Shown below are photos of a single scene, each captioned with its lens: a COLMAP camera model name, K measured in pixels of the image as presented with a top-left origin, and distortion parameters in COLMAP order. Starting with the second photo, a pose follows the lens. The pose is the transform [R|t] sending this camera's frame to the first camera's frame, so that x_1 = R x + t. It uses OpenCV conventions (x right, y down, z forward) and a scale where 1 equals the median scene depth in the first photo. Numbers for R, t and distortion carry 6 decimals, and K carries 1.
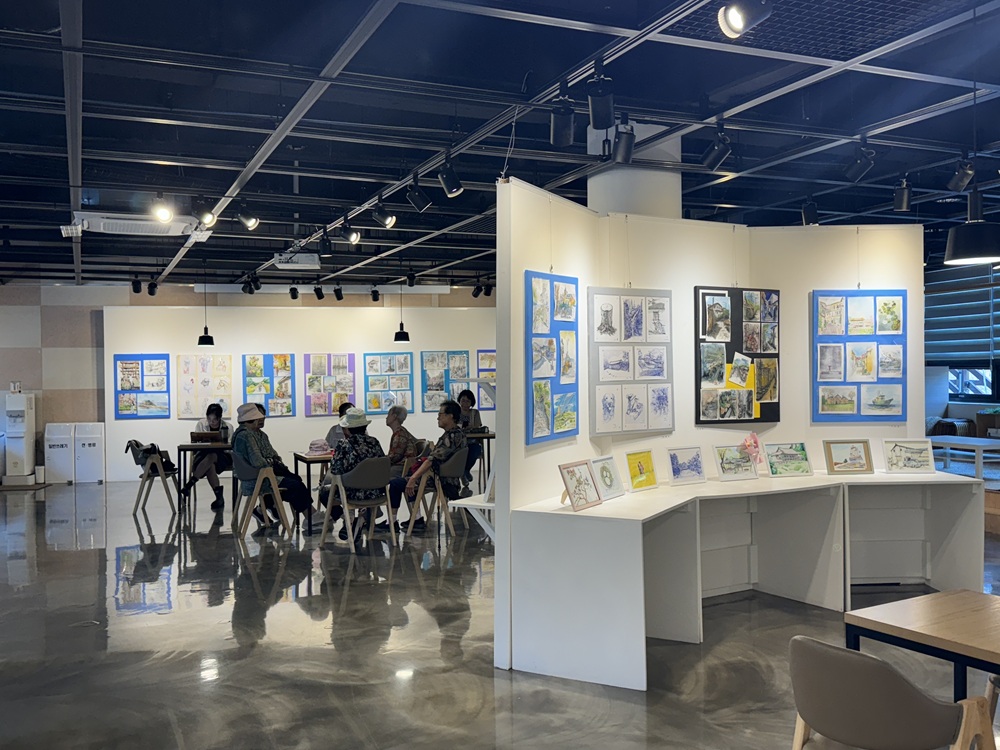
lens RADIAL K [[952.5, 0, 499.7], [0, 952.5, 375.3], [0, 0, 1]] dist [0.009098, 0.000000]
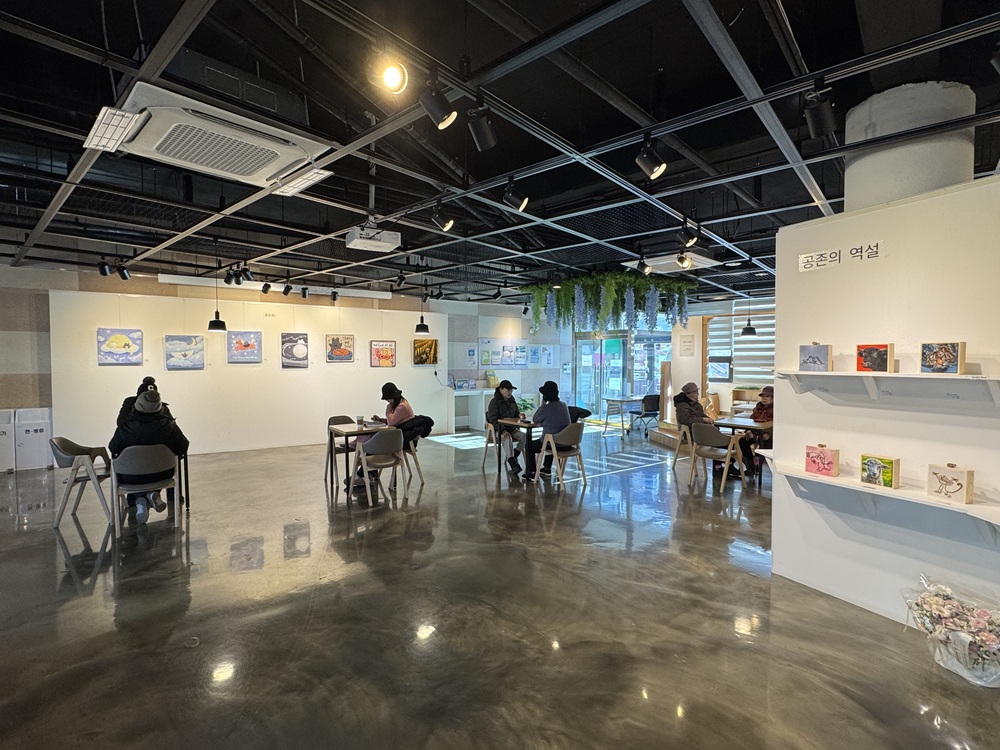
lens RADIAL K [[479.9, 0, 499.6], [0, 479.9, 376.5], [0, 0, 1]] dist [-0.001014, 0.000086]
pose [[0.910450, -0.006776, 0.413563, -0.199630], [-0.008421, 0.999355, 0.034914, -0.004076], [-0.413532, -0.035270, 0.909806, 0.358439]]
